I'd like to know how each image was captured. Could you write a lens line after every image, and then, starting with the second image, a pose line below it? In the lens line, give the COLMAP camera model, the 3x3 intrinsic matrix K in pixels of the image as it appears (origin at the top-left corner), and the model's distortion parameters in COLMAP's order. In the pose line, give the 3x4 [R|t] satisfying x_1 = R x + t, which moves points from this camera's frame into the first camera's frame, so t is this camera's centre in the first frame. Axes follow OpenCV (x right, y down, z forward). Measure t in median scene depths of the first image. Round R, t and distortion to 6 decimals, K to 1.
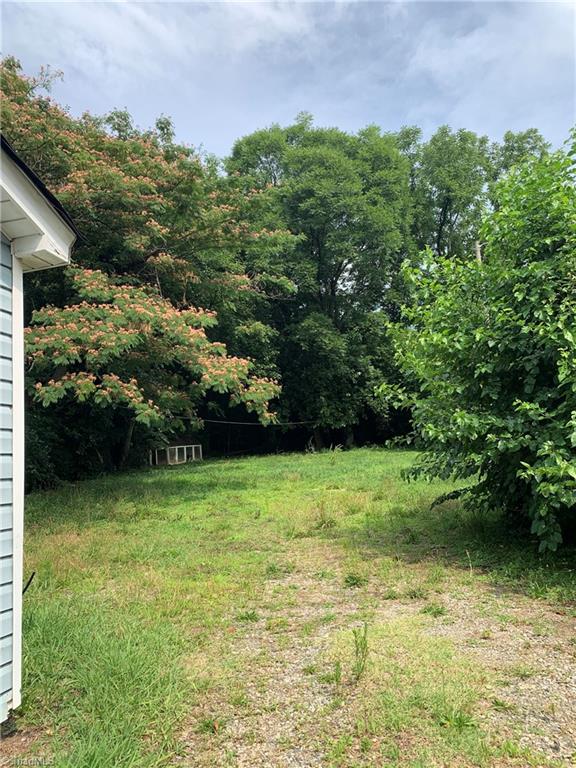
lens RADIAL K [[608.2, 0, 288.0], [0, 608.2, 384.0], [0, 0, 1]] dist [0.000182, -0.000530]
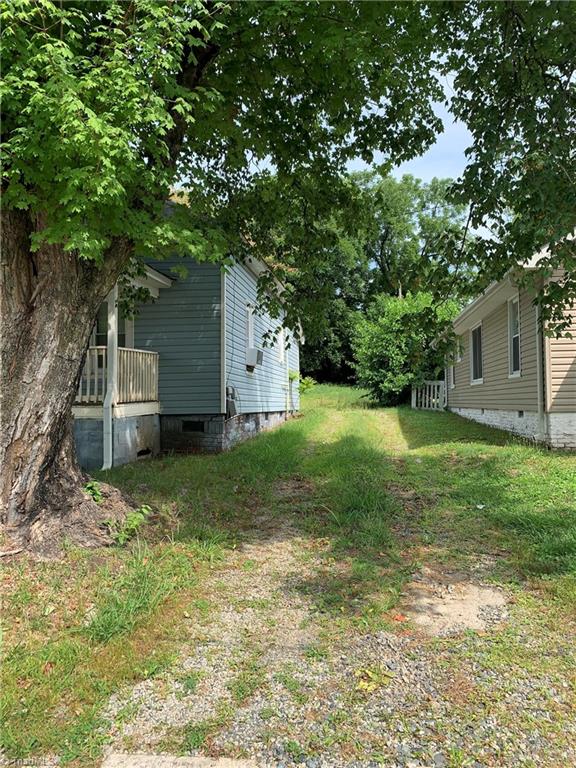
lens RADIAL K [[608.2, 0, 288.0], [0, 608.2, 384.0], [0, 0, 1]] dist [0.000182, -0.000530]
pose [[0.993727, 0.059408, 0.094745, -0.120784], [-0.068449, 0.993101, 0.095215, -0.041845], [-0.088435, -0.101103, 0.990938, -0.576890]]
